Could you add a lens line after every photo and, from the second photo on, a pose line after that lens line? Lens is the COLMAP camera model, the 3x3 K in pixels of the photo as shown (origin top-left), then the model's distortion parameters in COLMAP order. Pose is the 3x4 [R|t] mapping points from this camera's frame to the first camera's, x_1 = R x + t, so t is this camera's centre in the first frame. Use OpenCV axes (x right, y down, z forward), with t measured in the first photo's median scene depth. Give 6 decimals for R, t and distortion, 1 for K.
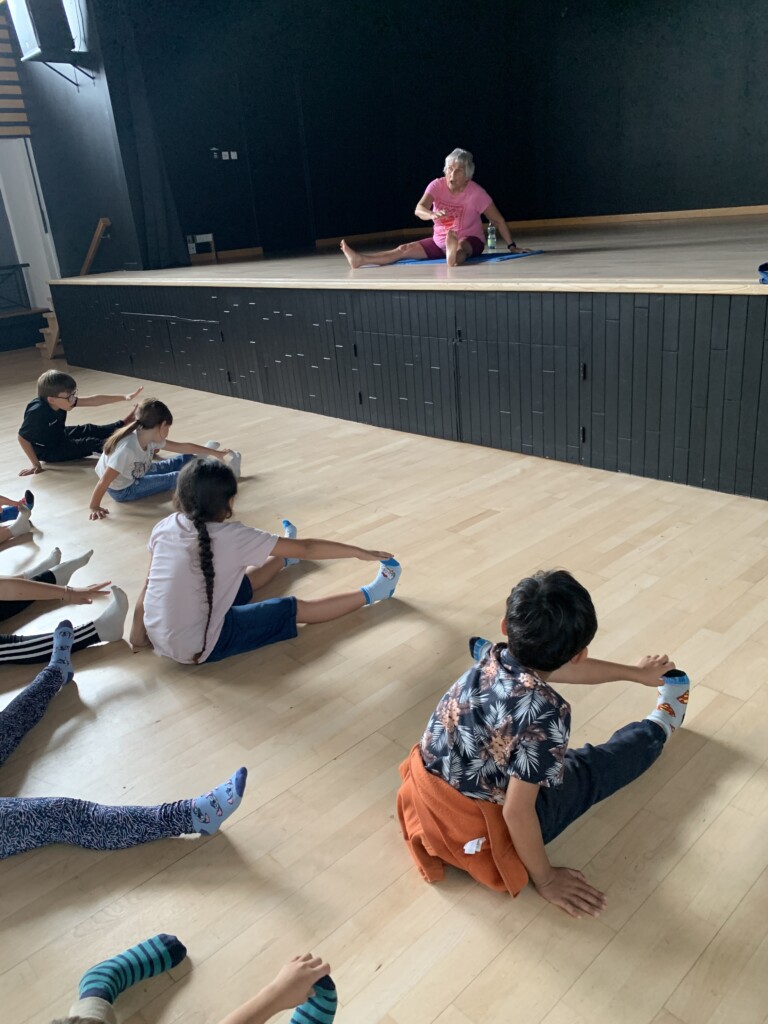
lens RADIAL K [[777.1, 0, 384.9], [0, 777.1, 517.1], [0, 0, 1]] dist [0.010882, -0.033695]
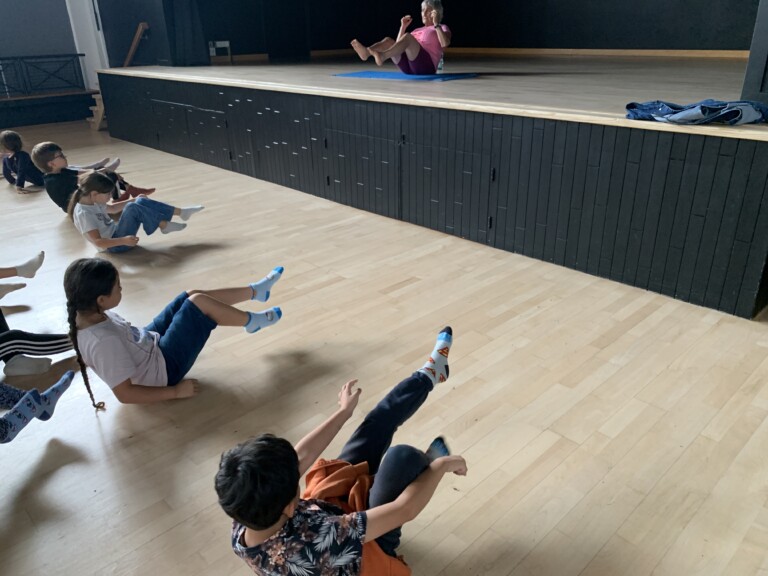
lens RADIAL K [[582.8, 0, 383.7], [0, 582.8, 287.5], [0, 0, 1]] dist [0.010882, -0.033695]
pose [[0.997493, 0.055932, 0.043352, 0.035826], [-0.057642, 0.997566, 0.039236, -0.023131], [-0.041052, -0.041636, 0.998289, 0.018508]]
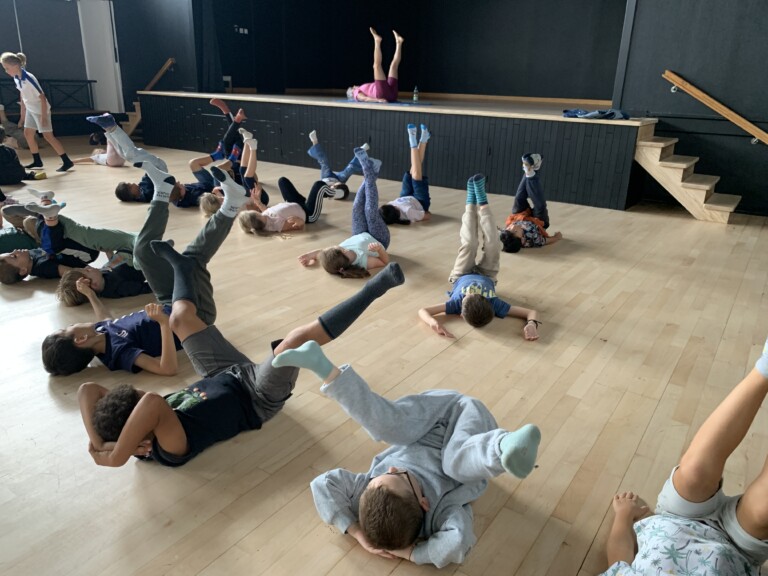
lens RADIAL K [[582.8, 0, 384.3], [0, 582.8, 285.1], [0, 0, 1]] dist [0.010882, -0.033695]
pose [[0.974405, 0.050125, 0.219139, -0.380533], [-0.039637, 0.997860, -0.052000, 0.291277], [-0.221277, 0.041983, 0.974307, -0.574598]]
